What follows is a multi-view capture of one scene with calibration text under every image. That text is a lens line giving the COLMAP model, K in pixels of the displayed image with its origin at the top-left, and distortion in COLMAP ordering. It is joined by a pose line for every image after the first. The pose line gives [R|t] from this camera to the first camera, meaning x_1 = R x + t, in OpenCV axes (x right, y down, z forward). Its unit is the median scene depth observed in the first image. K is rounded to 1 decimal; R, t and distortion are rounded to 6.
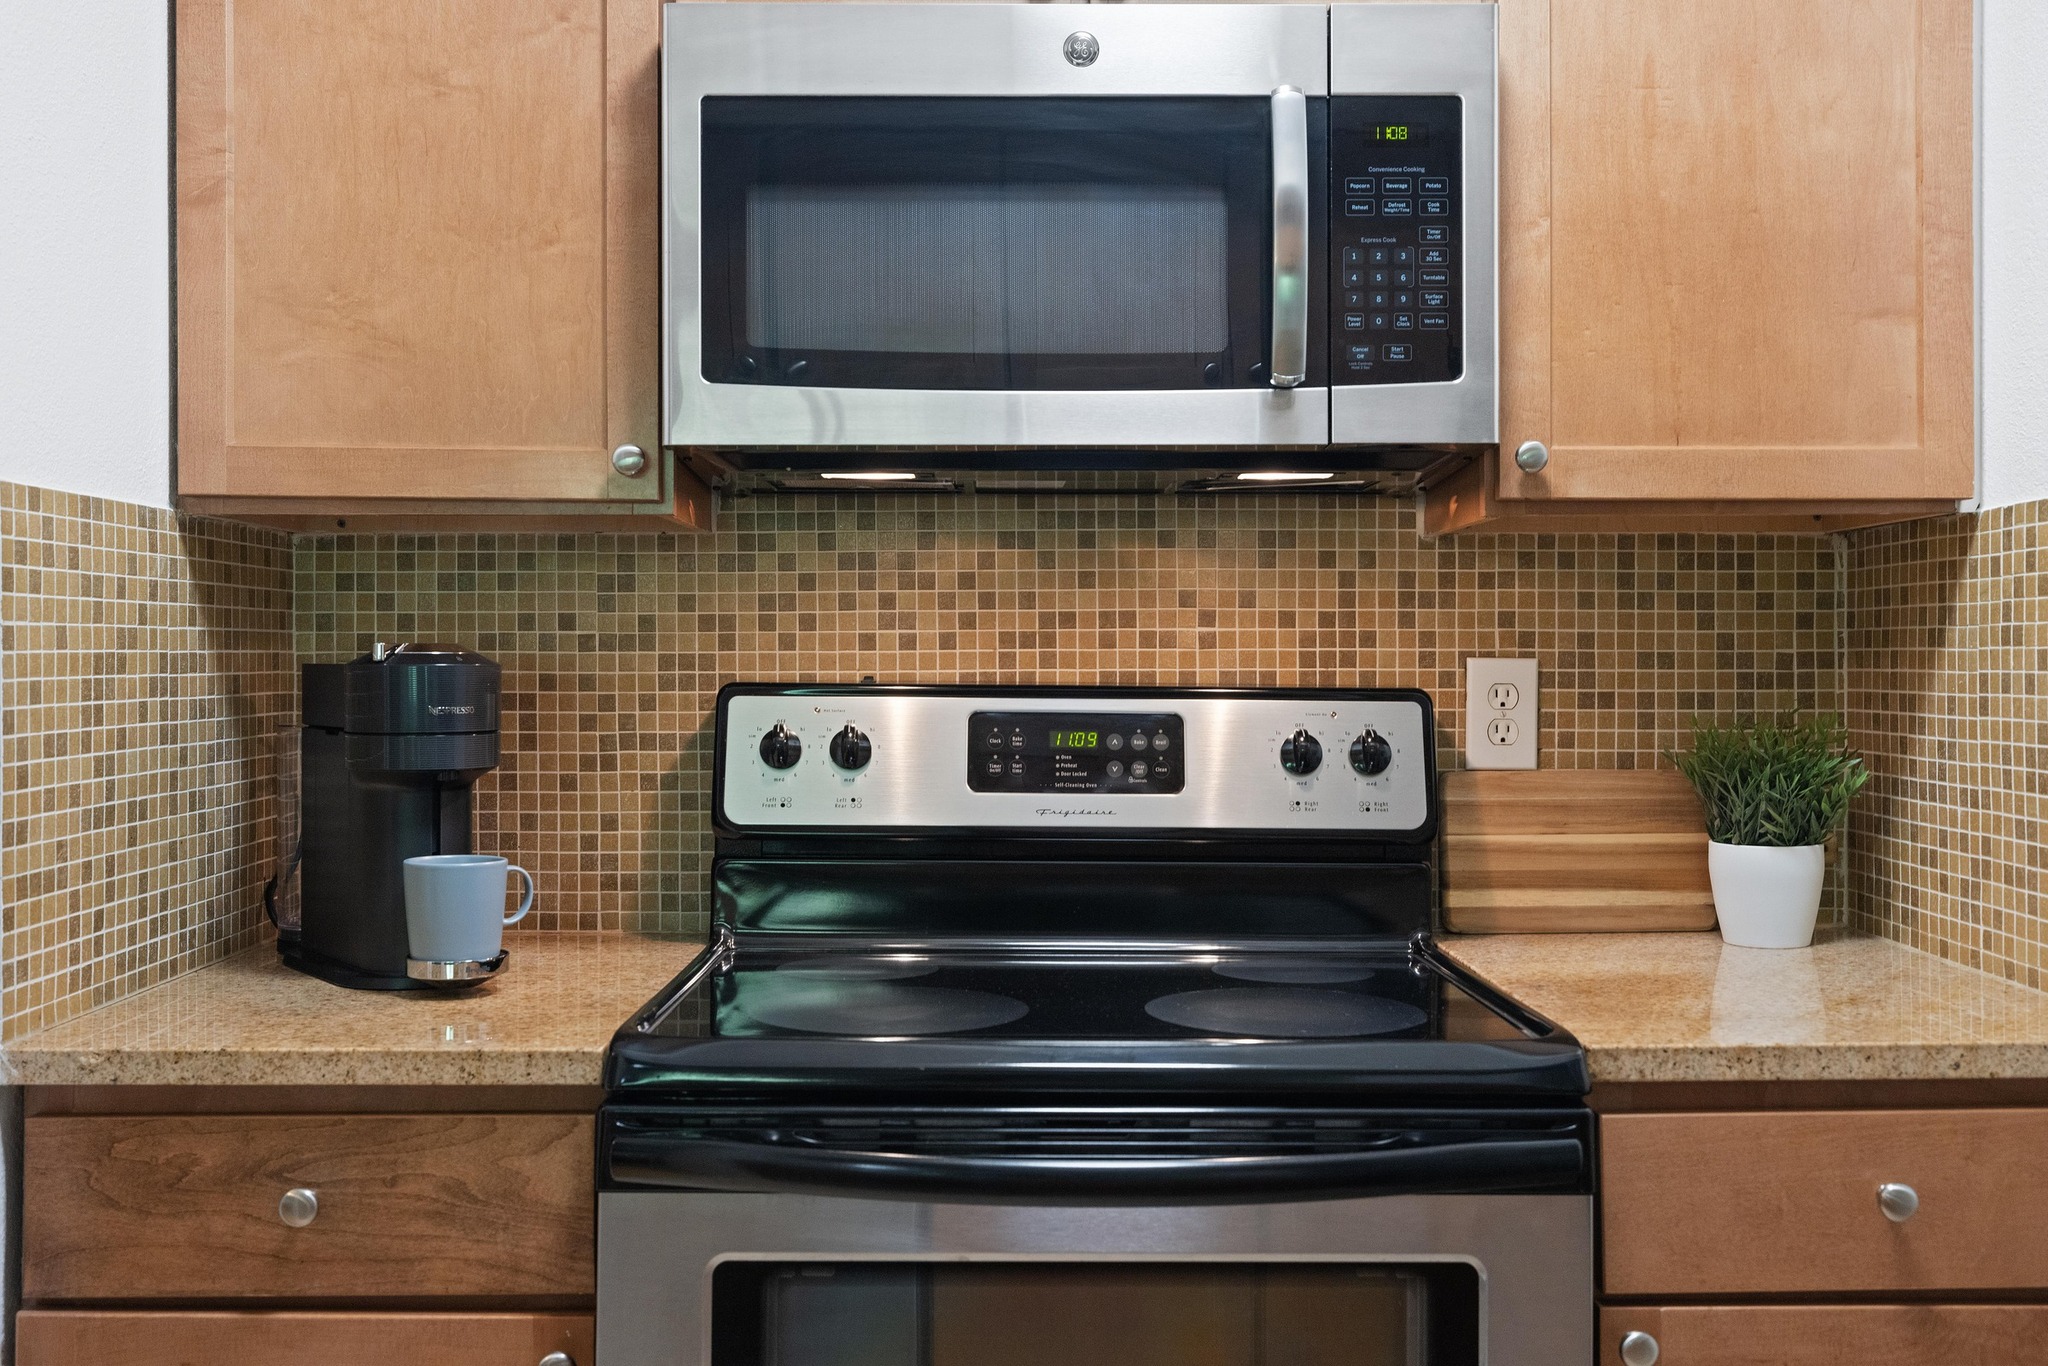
lens RADIAL K [[1977.9, 0, 1029.4], [0, 1977.9, 640.4], [0, 0, 1]] dist [-0.003843, 0.023088]
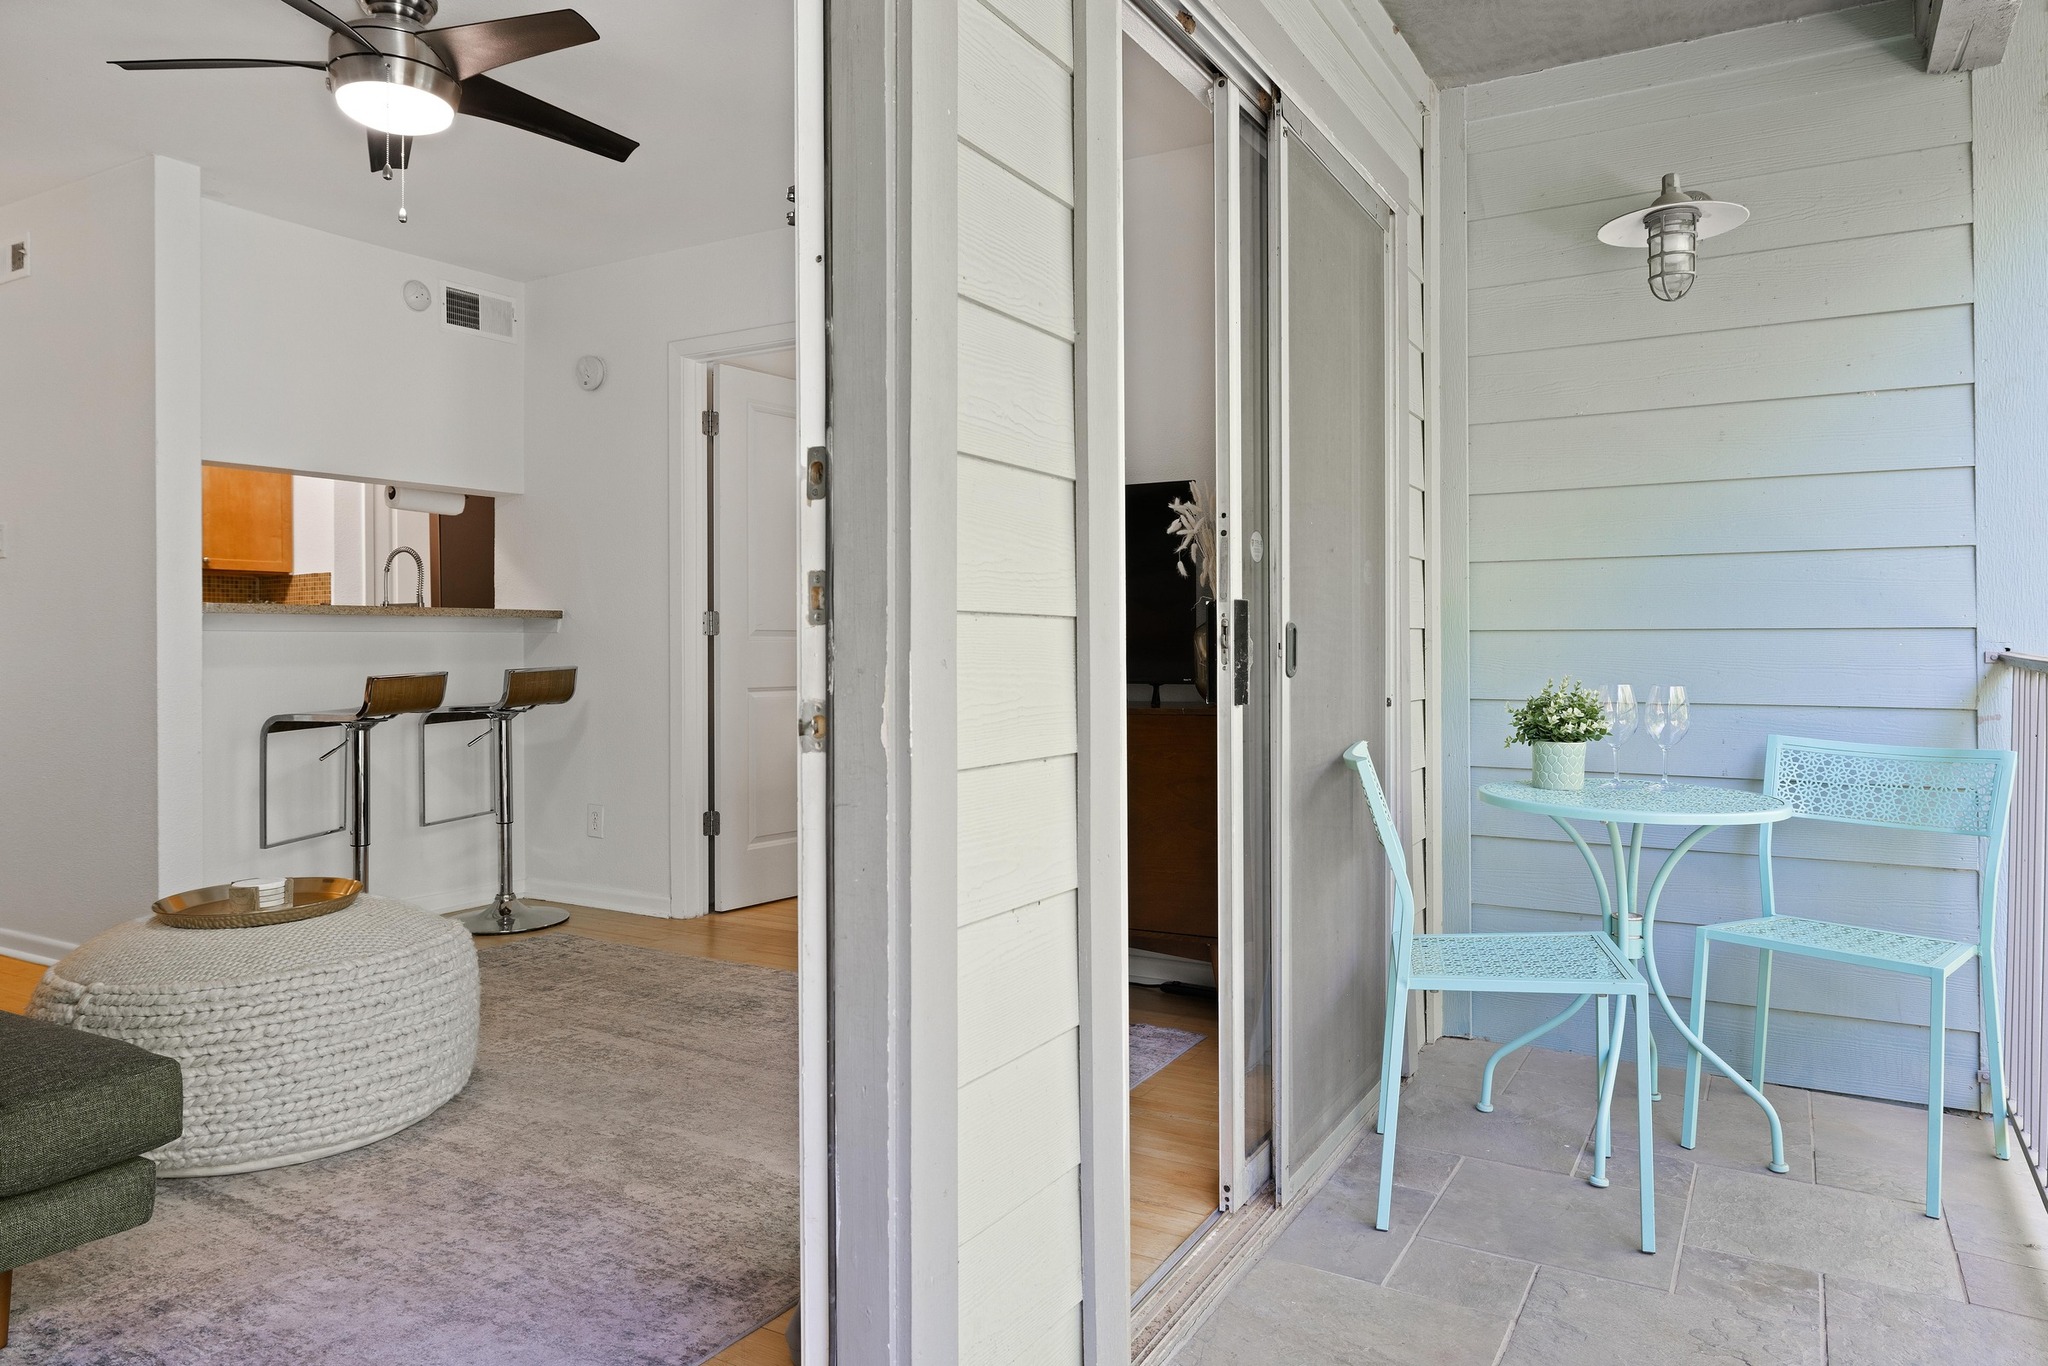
lens RADIAL K [[1328.3, 0, 1043.4], [0, 1328.3, 639.7], [0, 0, 1]] dist [-0.002088, -0.000826]
pose [[0.502869, -0.001045, 0.864362, -1.430403], [0.000279, 0.999999, 0.001047, 0.095826], [-0.864363, -0.000285, 0.502869, -2.282184]]
